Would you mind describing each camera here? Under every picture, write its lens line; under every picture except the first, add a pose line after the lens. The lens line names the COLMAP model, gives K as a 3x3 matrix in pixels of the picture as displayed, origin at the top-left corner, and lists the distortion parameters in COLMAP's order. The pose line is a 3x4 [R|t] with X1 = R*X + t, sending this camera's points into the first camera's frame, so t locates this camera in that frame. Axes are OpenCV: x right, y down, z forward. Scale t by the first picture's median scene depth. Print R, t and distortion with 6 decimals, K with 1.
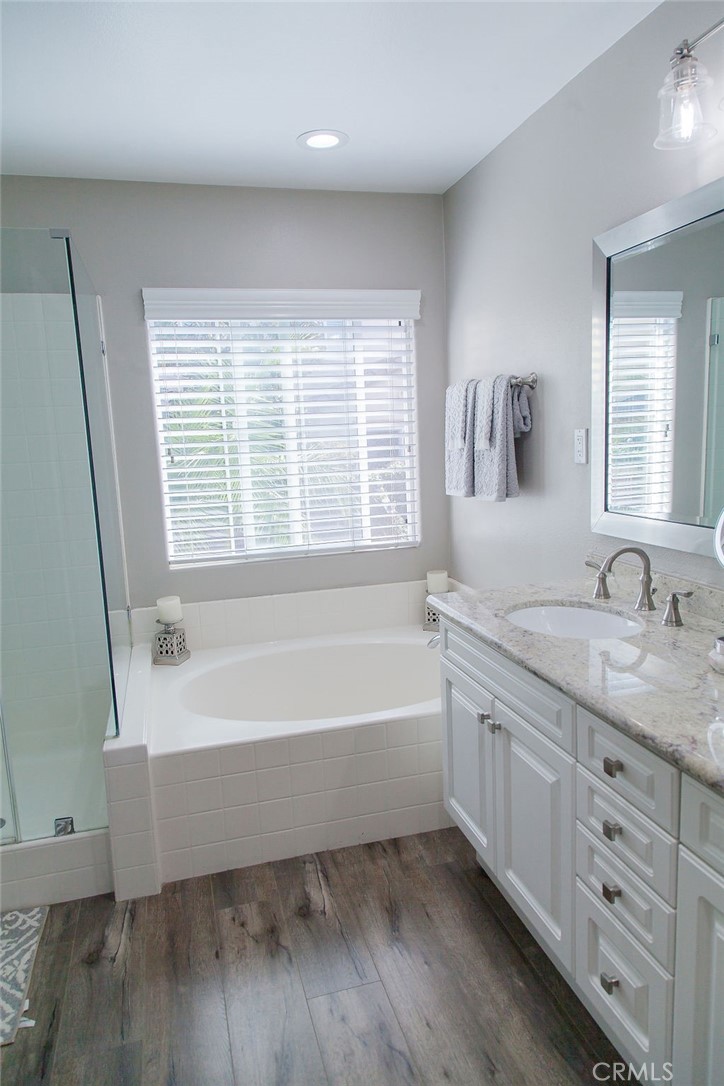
lens RADIAL K [[722.7, 0, 363.6], [0, 722.7, 544.2], [0, 0, 1]] dist [0.002015, -0.000478]
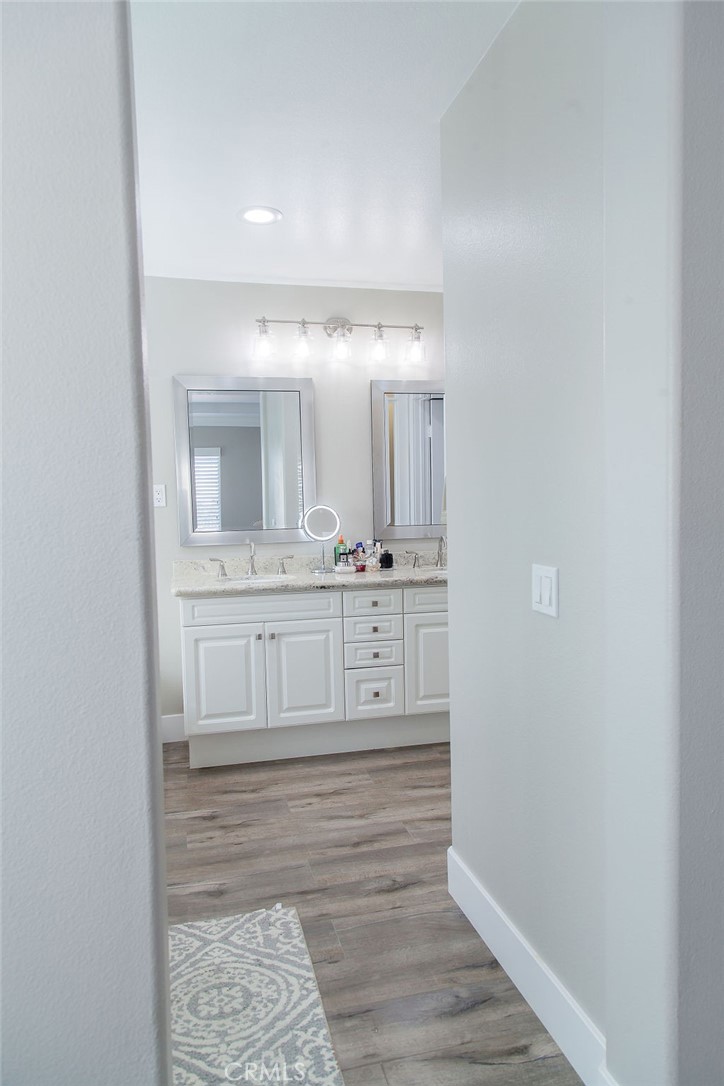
lens RADIAL K [[722.7, 0, 363.9], [0, 722.7, 541.3], [0, 0, 1]] dist [0.002015, -0.000478]
pose [[0.047395, -0.040284, 0.998064, -1.532614], [0.182260, 0.982761, 0.031012, -0.002487], [-0.982107, 0.180438, 0.053920, 0.576505]]
